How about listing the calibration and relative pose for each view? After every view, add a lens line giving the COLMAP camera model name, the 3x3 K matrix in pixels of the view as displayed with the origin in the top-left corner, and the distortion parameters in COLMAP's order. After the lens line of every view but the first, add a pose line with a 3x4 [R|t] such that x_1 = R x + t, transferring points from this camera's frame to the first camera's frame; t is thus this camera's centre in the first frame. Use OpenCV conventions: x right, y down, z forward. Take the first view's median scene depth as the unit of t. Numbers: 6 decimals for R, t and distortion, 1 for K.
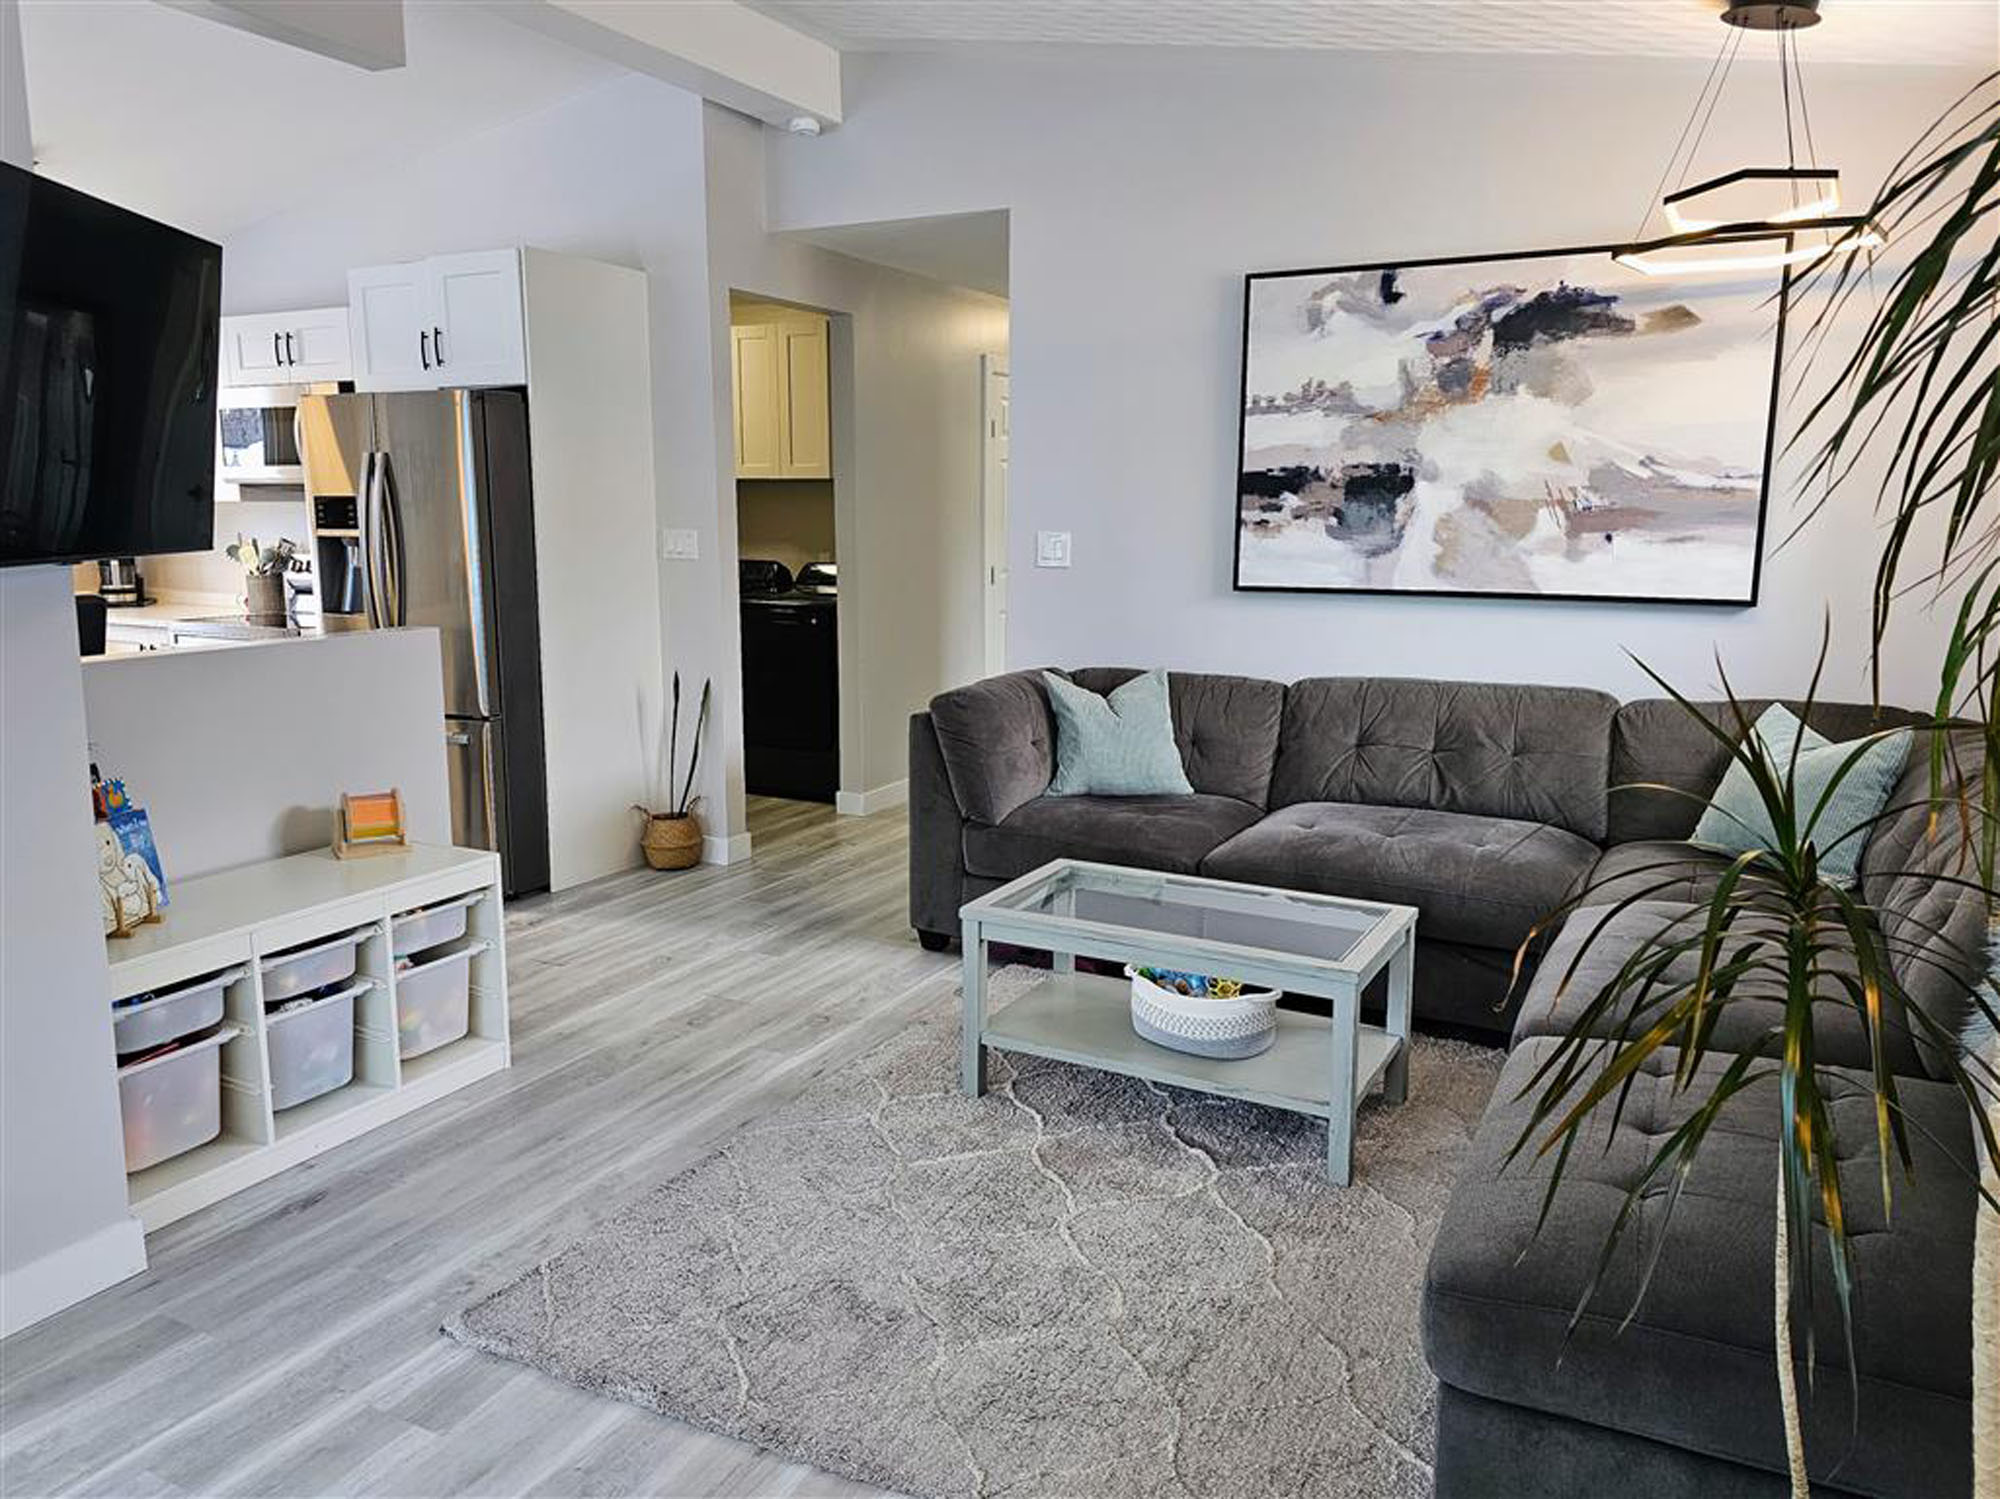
lens RADIAL K [[1422.3, 0, 990.4], [0, 1422.3, 728.9], [0, 0, 1]] dist [0.066485, -0.085511]
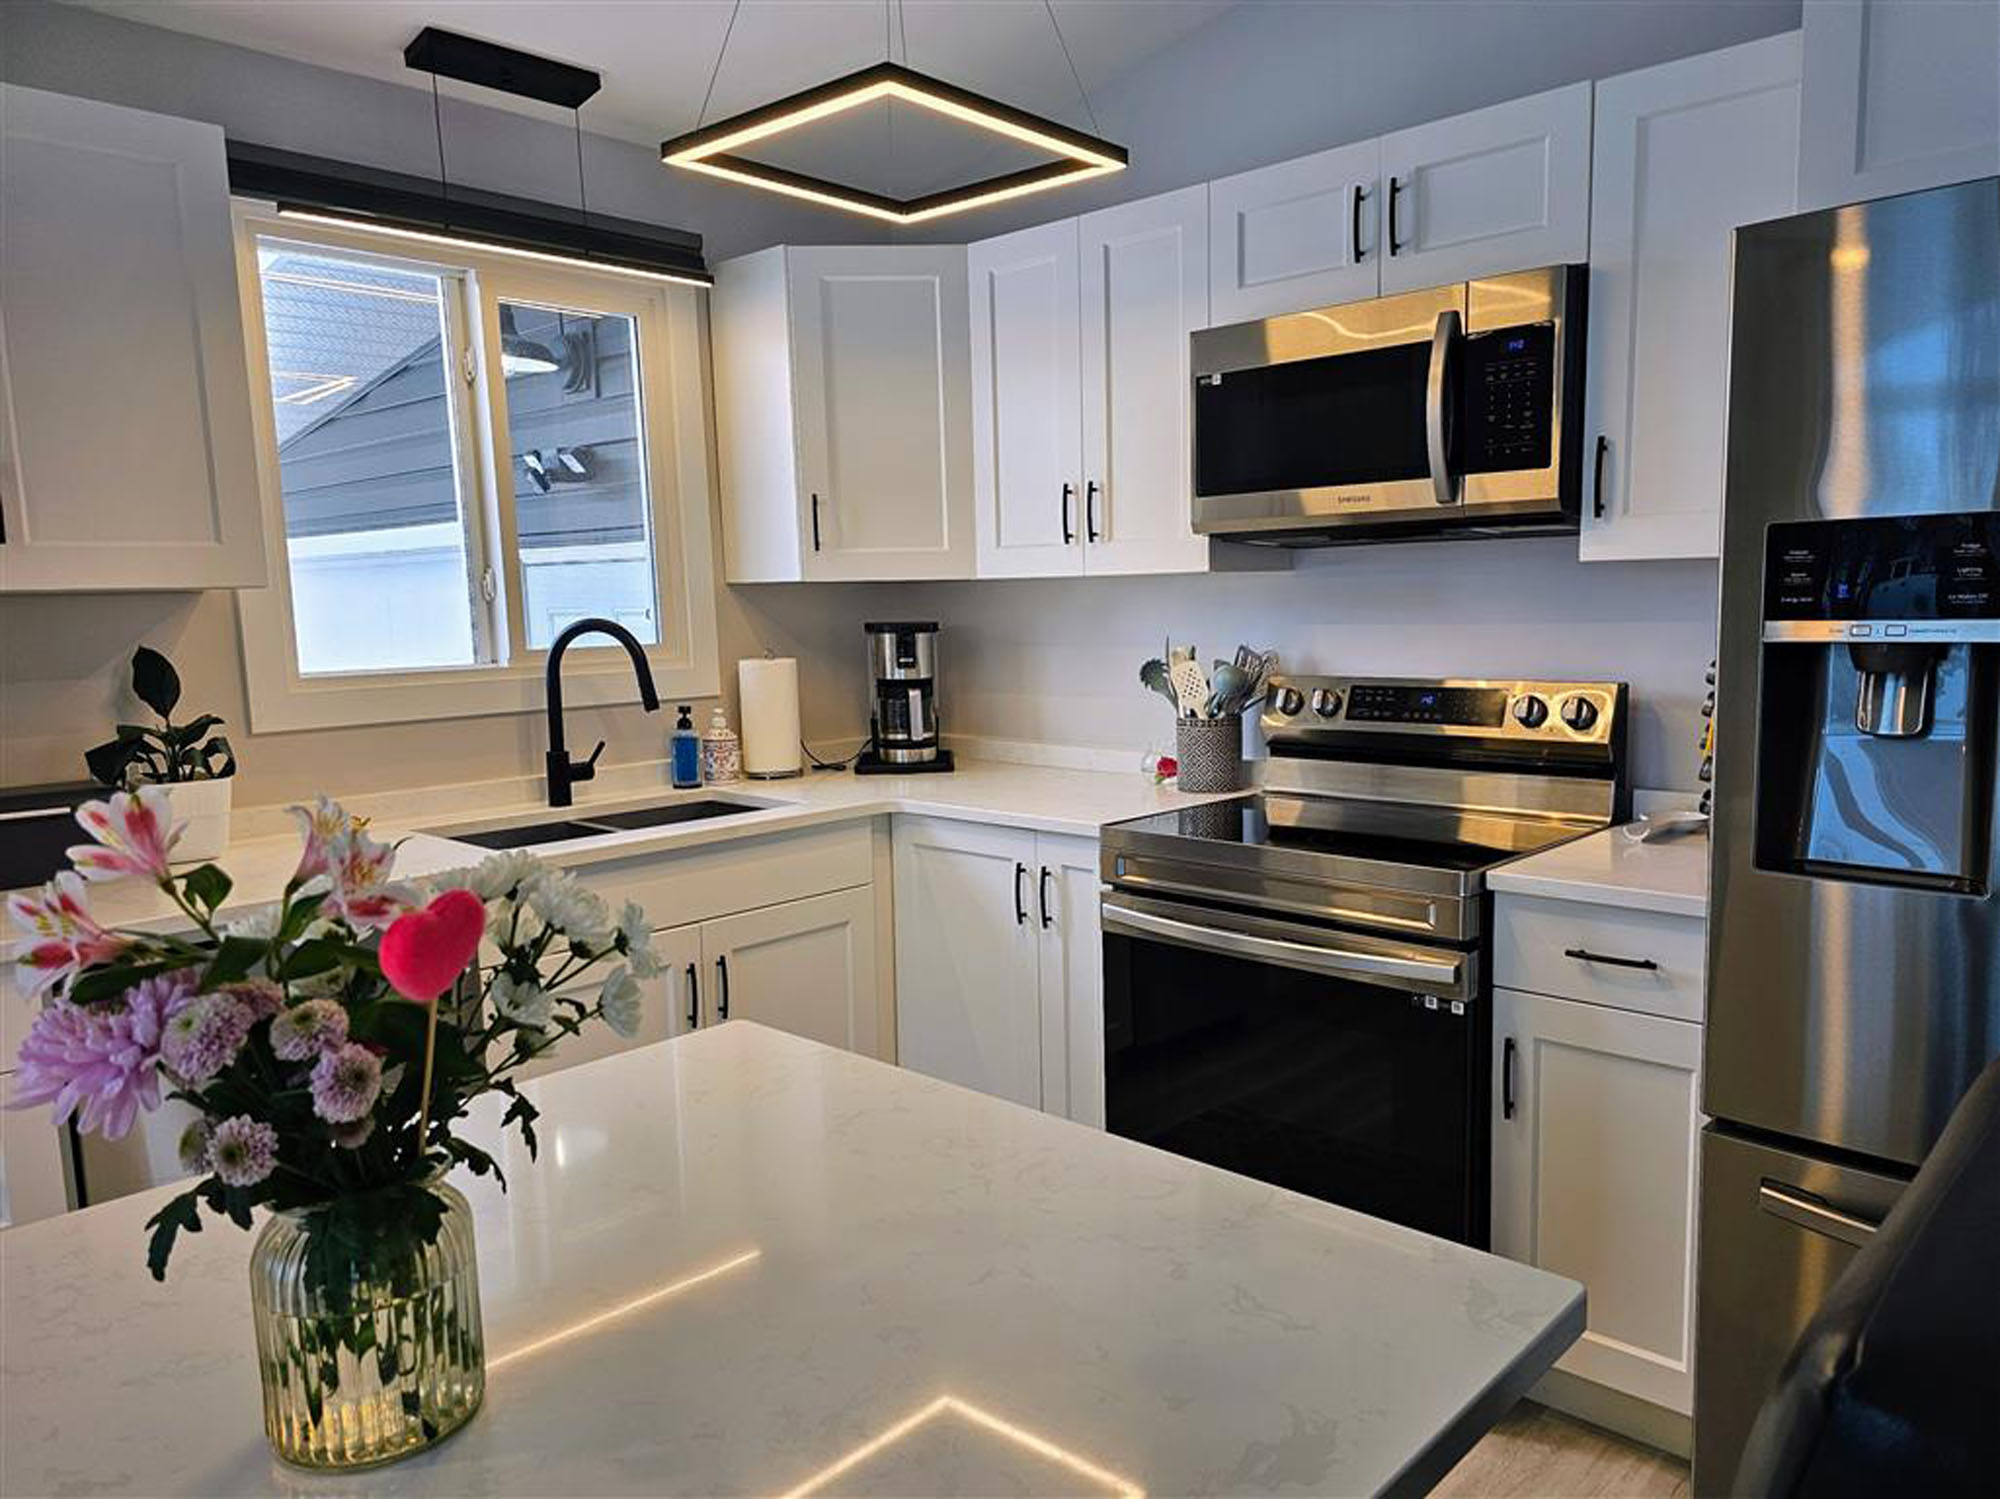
lens RADIAL K [[1405.0, 0, 1037.8], [0, 1405.0, 775.8], [0, 0, 1]] dist [0.065099, -0.066646]
pose [[0.968409, 0.007905, -0.249244, -0.629800], [-0.014655, 0.999574, -0.025238, -0.104100], [0.248938, 0.028093, 0.968112, 0.721548]]
